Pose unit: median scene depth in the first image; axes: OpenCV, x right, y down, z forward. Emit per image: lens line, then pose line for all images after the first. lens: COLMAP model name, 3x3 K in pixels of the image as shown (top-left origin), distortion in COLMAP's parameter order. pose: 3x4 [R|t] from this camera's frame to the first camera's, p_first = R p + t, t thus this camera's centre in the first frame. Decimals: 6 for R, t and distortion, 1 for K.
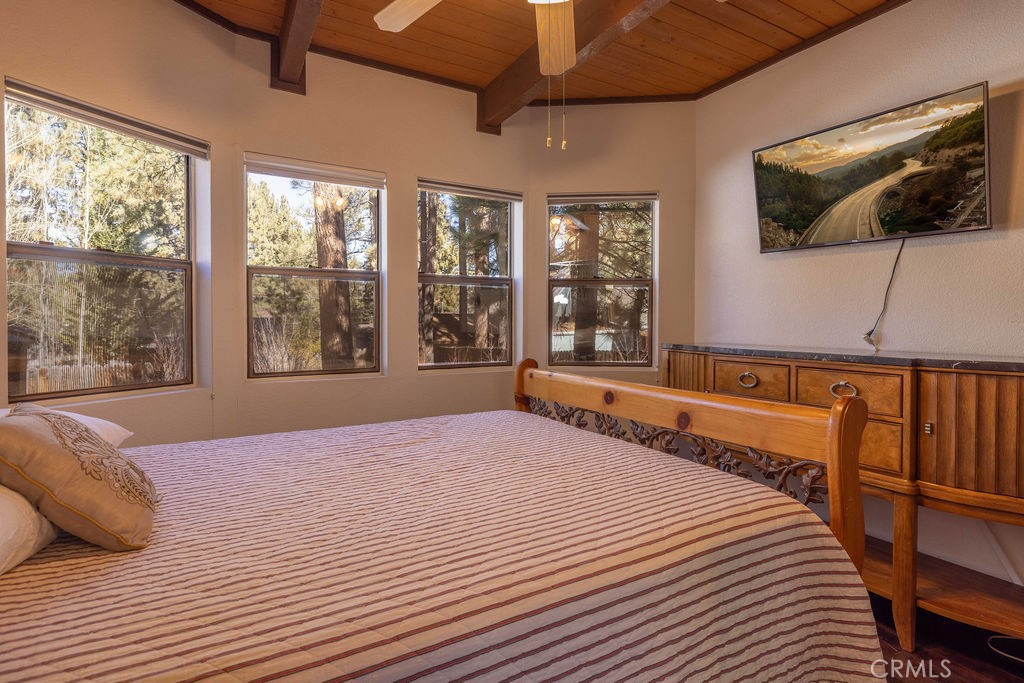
lens RADIAL K [[516.3, 0, 517.2], [0, 516.3, 326.0], [0, 0, 1]] dist [-0.000168, 0.000415]
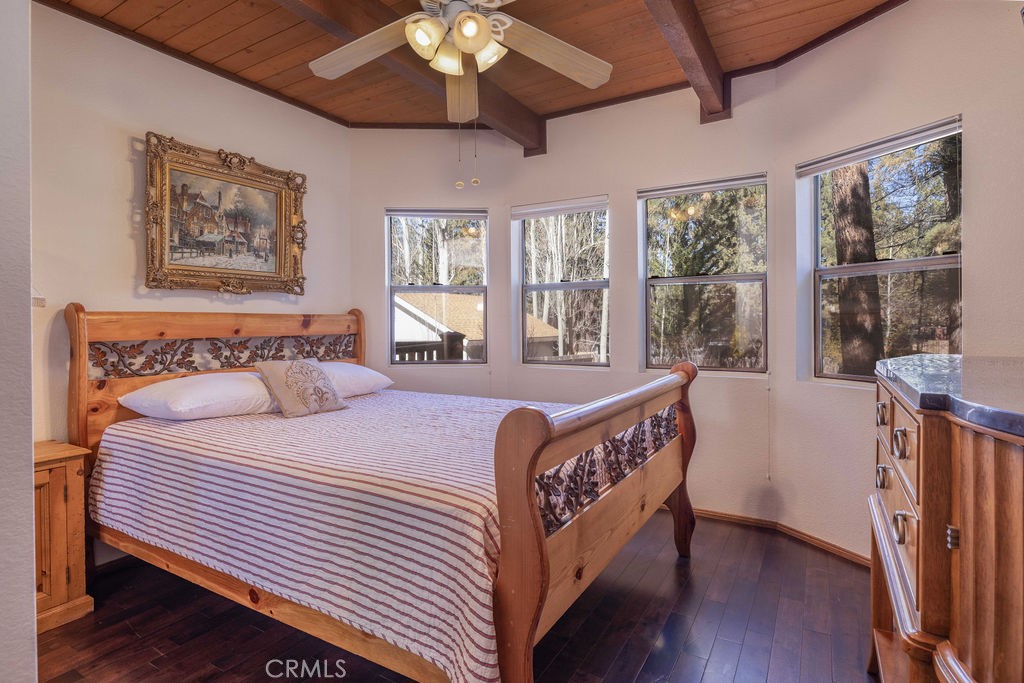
lens RADIAL K [[516.3, 0, 517.2], [0, 516.3, 326.0], [0, 0, 1]] dist [-0.000168, 0.000415]
pose [[0.484833, 0.002442, -0.874603, 0.679130], [-0.002362, 0.999996, 0.001483, -0.002539], [0.874603, 0.001347, 0.484837, 0.267928]]
